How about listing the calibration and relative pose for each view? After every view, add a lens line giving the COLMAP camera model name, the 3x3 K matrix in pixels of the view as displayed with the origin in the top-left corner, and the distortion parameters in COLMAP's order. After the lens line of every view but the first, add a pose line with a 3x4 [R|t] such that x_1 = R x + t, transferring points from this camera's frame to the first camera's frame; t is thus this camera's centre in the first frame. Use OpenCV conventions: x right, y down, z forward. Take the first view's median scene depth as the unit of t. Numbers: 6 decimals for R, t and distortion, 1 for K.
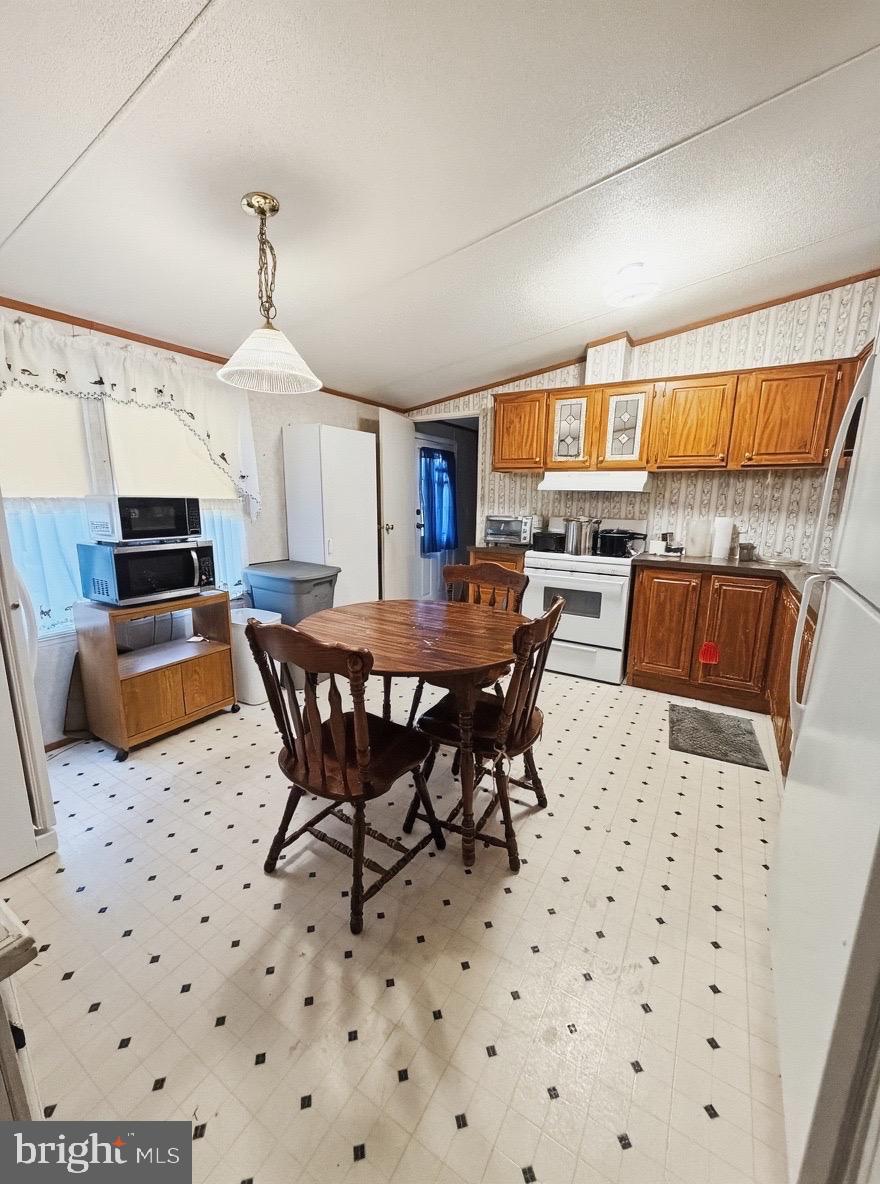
lens RADIAL K [[487.5, 0, 440.0], [0, 487.5, 592.0], [0, 0, 1]] dist [0.000991, -0.000030]
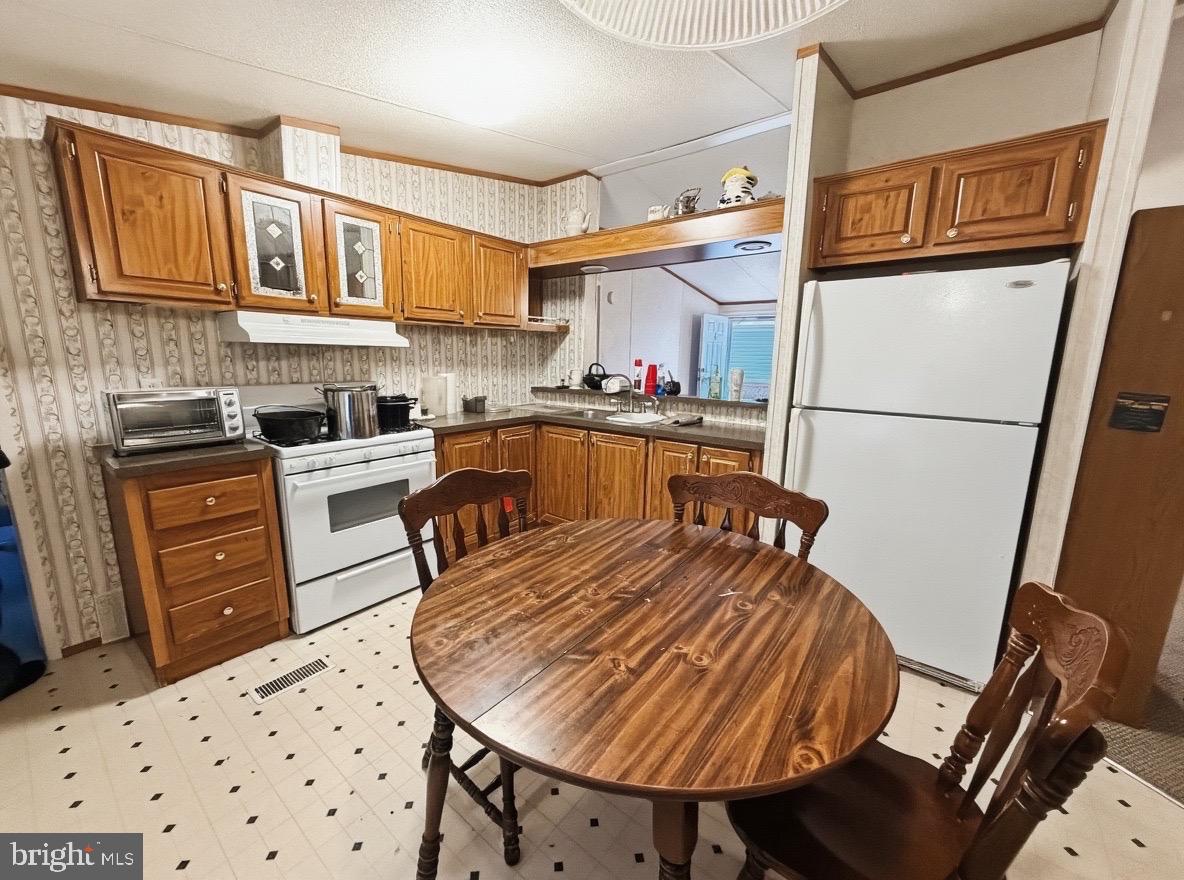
lens RADIAL K [[467.7, 0, 592.0], [0, 467.7, 440.0], [0, 0, 1]] dist [0.000804, -0.000330]
pose [[0.108865, -0.190063, 0.975717, -0.338202], [0.177686, 0.969464, 0.169020, -0.127812], [-0.978047, 0.154971, 0.139312, 0.588804]]
